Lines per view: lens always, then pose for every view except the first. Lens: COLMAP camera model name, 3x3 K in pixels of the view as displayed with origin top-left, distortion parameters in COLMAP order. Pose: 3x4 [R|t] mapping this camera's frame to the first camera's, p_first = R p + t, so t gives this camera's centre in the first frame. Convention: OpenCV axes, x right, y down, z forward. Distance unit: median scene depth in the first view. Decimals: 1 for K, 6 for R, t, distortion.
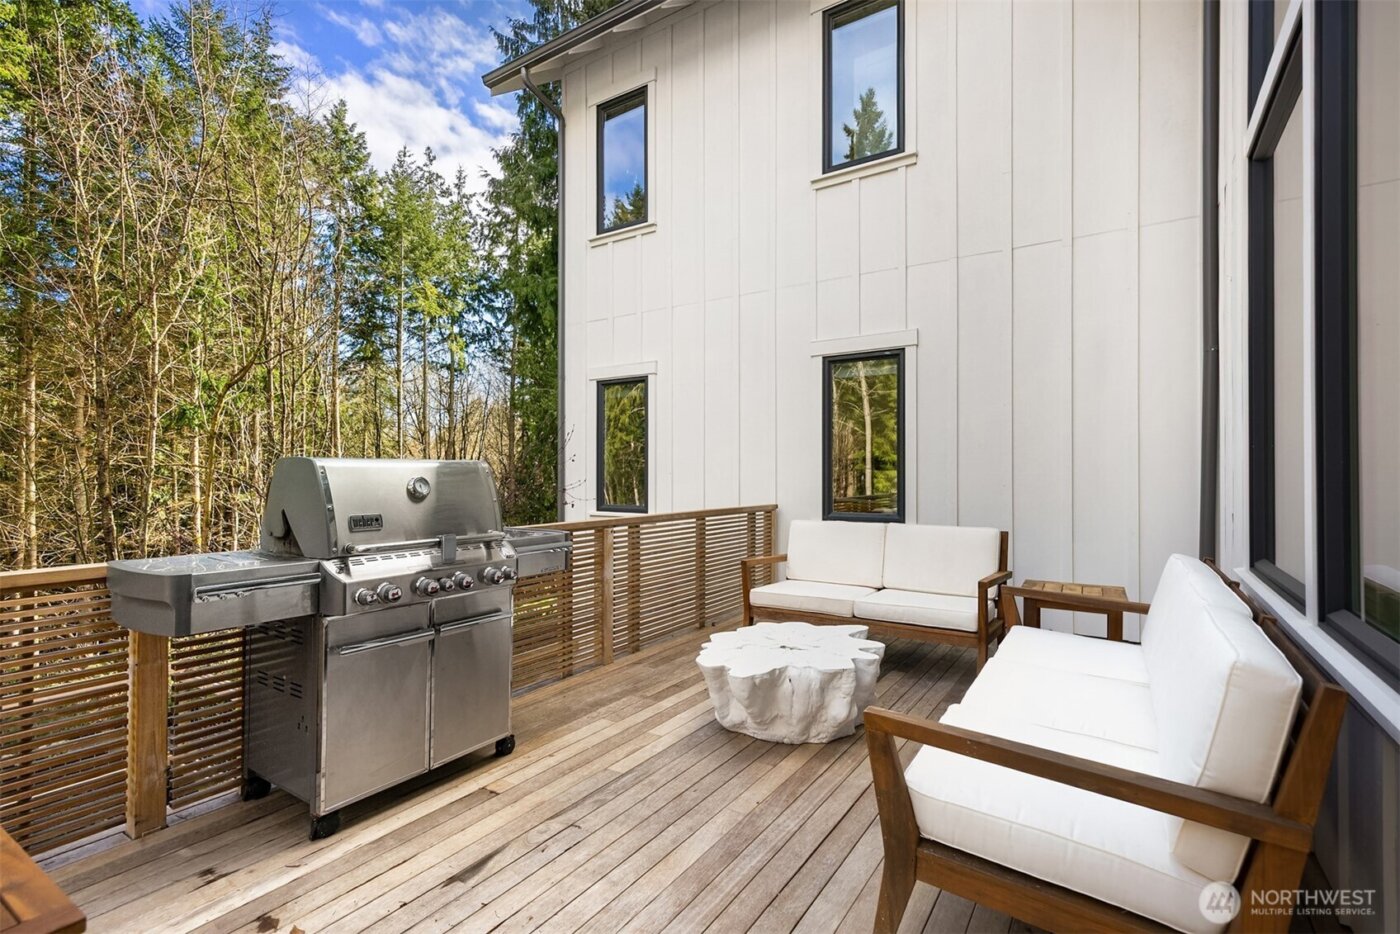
lens RADIAL K [[650.3, 0, 695.6], [0, 650.3, 468.7], [0, 0, 1]] dist [0.010333, -0.001216]
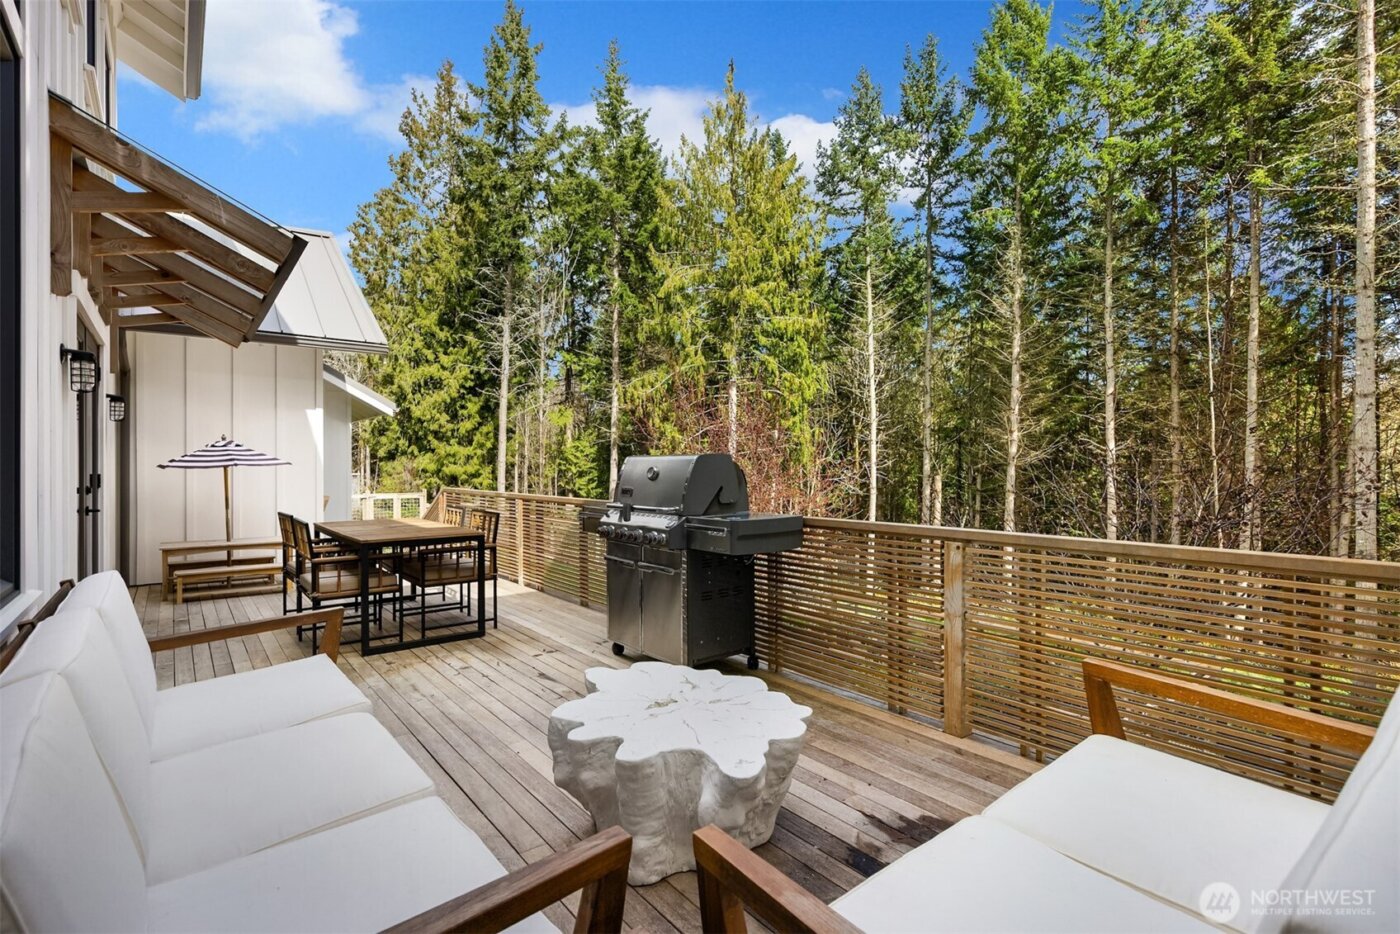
lens RADIAL K [[650.3, 0, 696.1], [0, 650.3, 468.0], [0, 0, 1]] dist [0.010333, -0.001216]
pose [[-0.297453, -0.000790, -0.954736, 0.143329], [0.003846, 0.999991, -0.002025, 0.001563], [0.954729, -0.004274, -0.297447, 0.213518]]
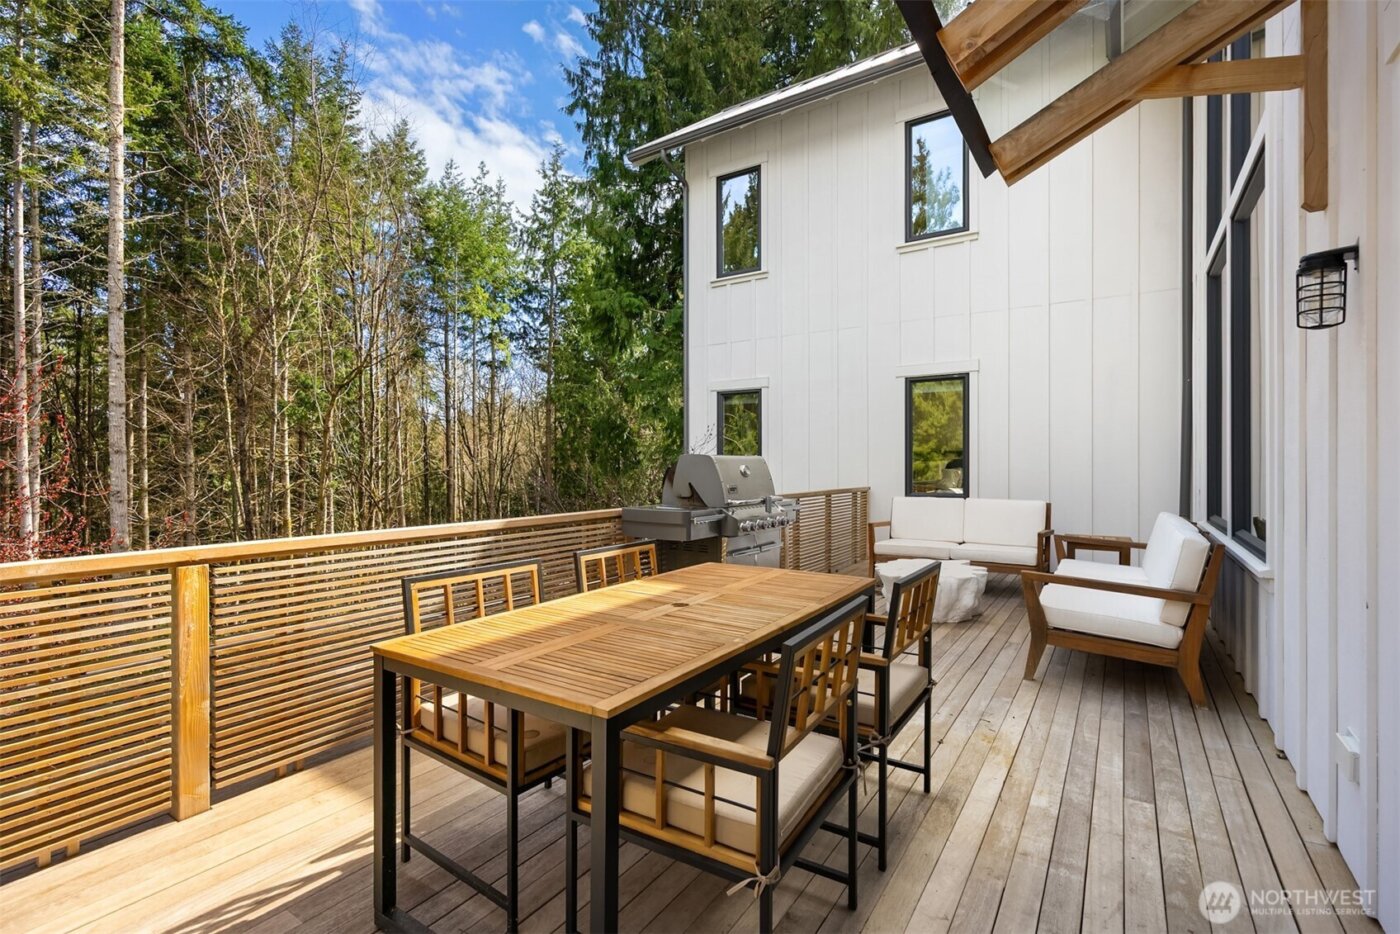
lens RADIAL K [[648.0, 0, 697.0], [0, 648.0, 464.4], [0, 0, 1]] dist [0.003390, 0.000897]
pose [[0.999931, 0.000287, 0.011745, -0.082920], [-0.000384, 0.999965, 0.008302, -0.000664], [-0.011742, -0.008306, 0.999897, -0.112683]]
